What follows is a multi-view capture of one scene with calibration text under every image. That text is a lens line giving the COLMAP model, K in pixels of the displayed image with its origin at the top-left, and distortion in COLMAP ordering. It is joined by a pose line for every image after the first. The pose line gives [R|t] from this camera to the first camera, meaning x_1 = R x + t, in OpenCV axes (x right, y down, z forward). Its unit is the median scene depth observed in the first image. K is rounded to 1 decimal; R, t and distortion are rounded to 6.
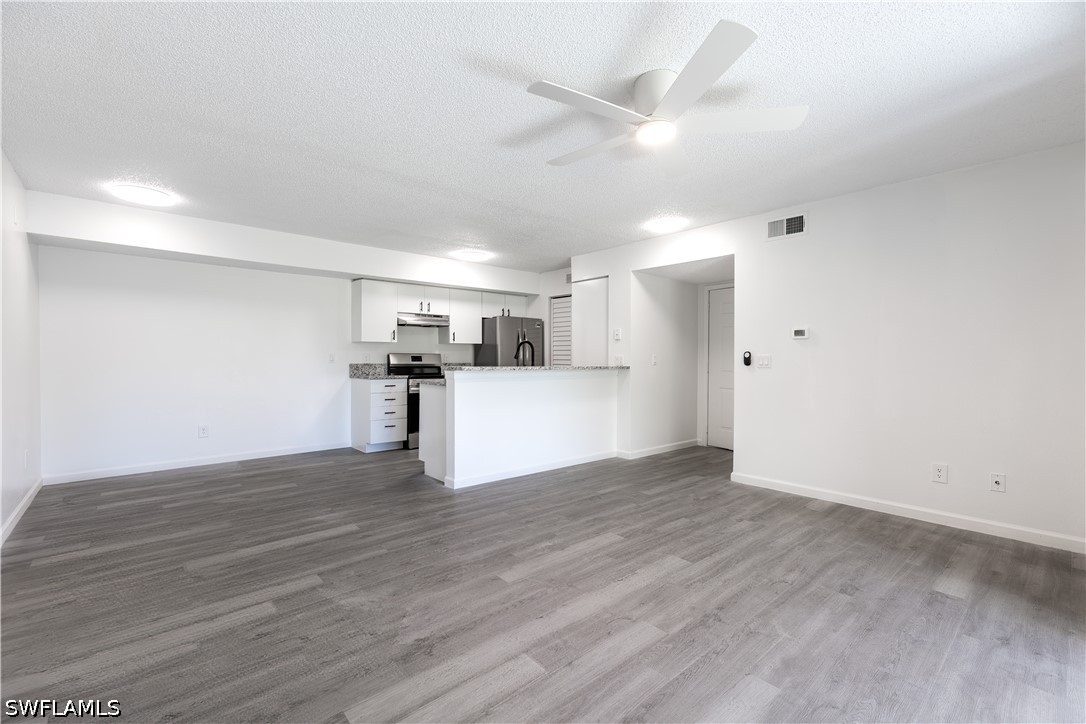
lens RADIAL K [[473.2, 0, 538.3], [0, 473.2, 362.0], [0, 0, 1]] dist [0.002752, -0.000657]
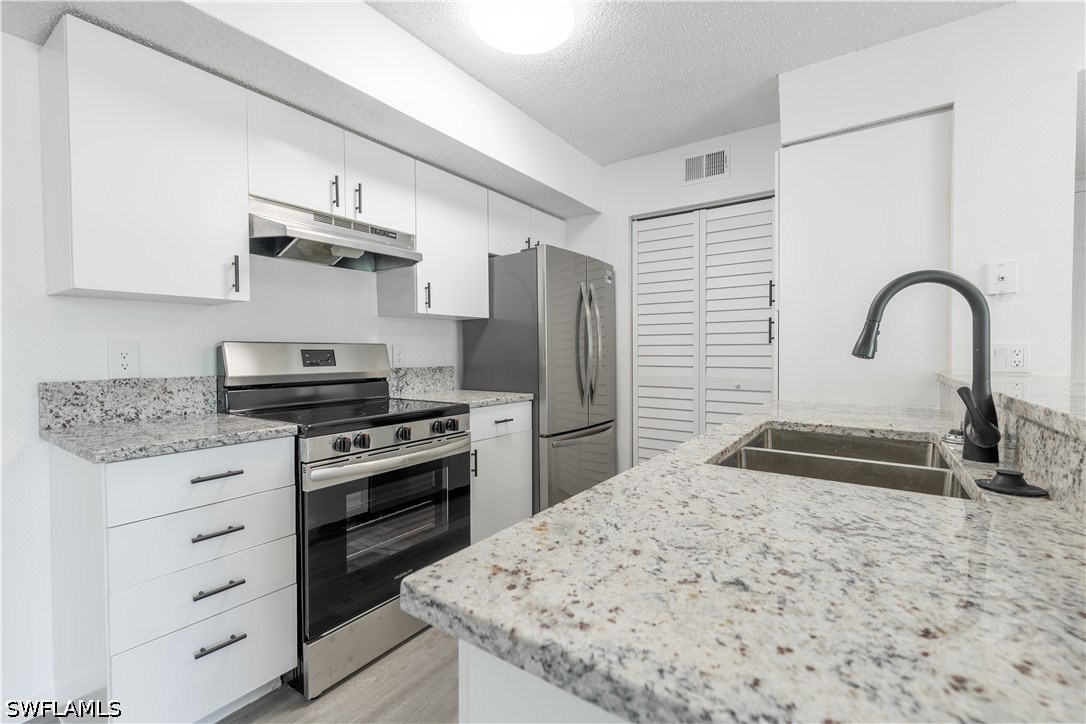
lens RADIAL K [[473.2, 0, 537.7], [0, 473.2, 356.8], [0, 0, 1]] dist [0.002752, -0.000657]
pose [[0.969655, -0.010566, 0.244249, -0.357011], [0.009879, 0.999943, 0.004037, -0.014450], [-0.244278, -0.001501, 0.969704, 1.211583]]
